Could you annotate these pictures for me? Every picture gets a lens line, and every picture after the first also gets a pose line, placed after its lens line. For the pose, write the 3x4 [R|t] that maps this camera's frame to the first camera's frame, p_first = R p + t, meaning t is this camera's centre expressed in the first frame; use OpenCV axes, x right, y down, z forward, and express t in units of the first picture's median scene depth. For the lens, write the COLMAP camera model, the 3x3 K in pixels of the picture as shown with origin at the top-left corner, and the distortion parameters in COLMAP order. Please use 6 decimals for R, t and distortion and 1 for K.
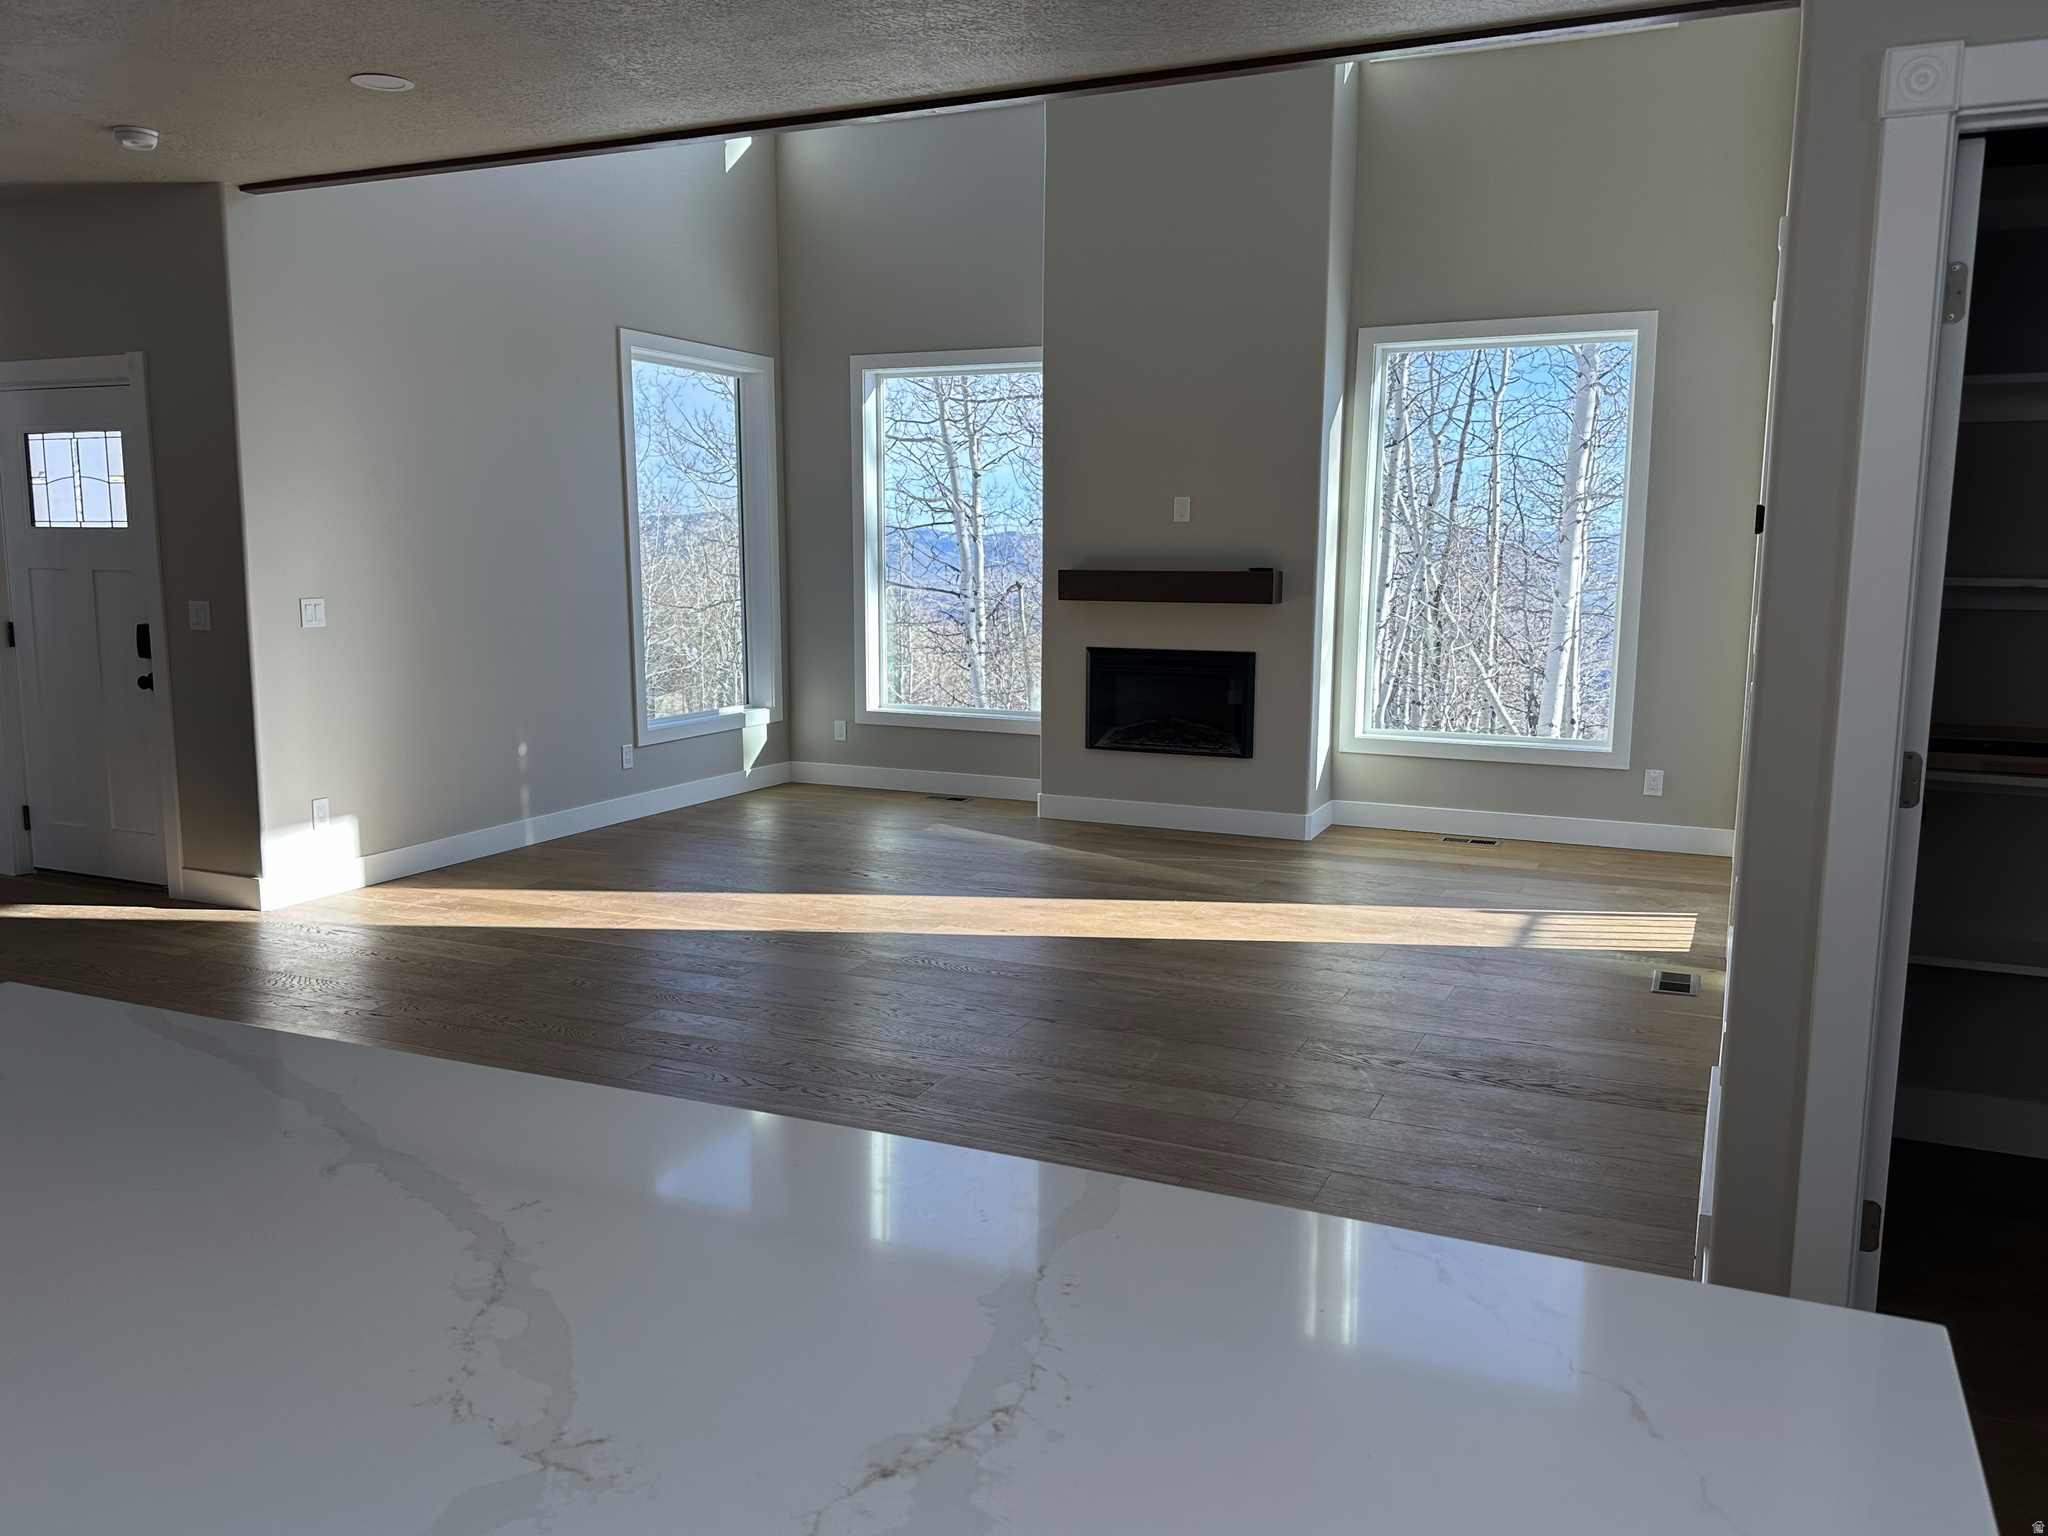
lens RADIAL K [[1588.6, 0, 1033.4], [0, 1588.6, 785.9], [0, 0, 1]] dist [0.095108, -0.005060]
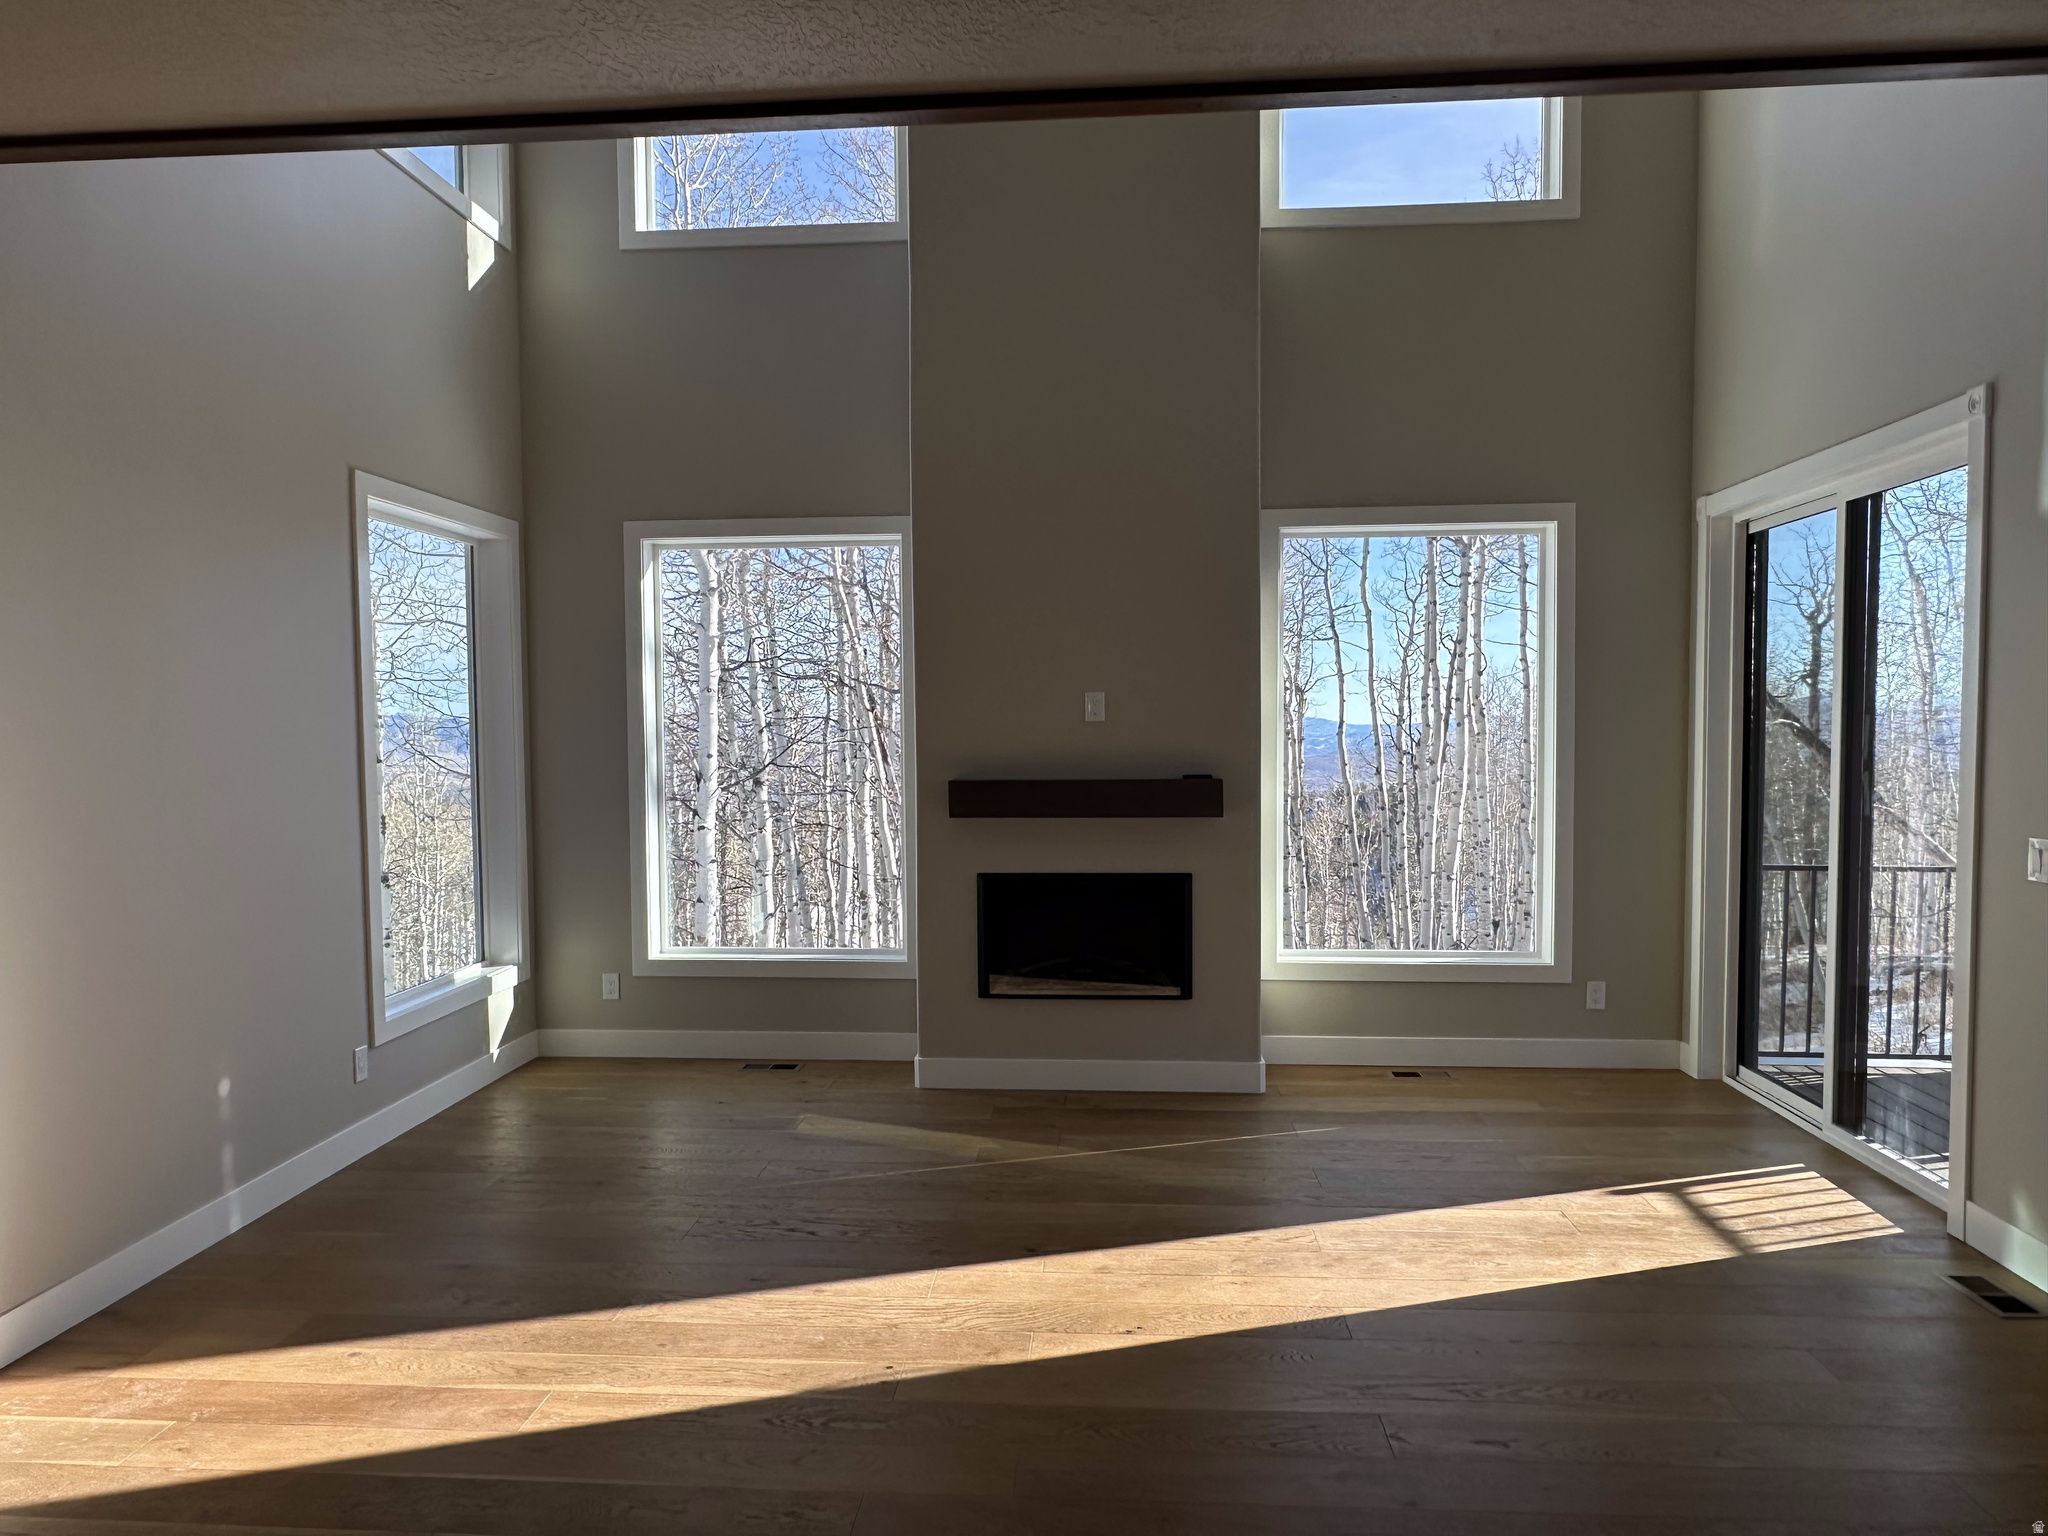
lens RADIAL K [[1397.7, 0, 1025.8], [0, 1397.7, 784.5], [0, 0, 1]] dist [0.003571, -0.008527]
pose [[0.935612, -0.028525, 0.351875, -0.174517], [0.065014, 0.993604, -0.092322, -0.058602], [-0.346991, 0.109254, 0.931483, 0.287053]]
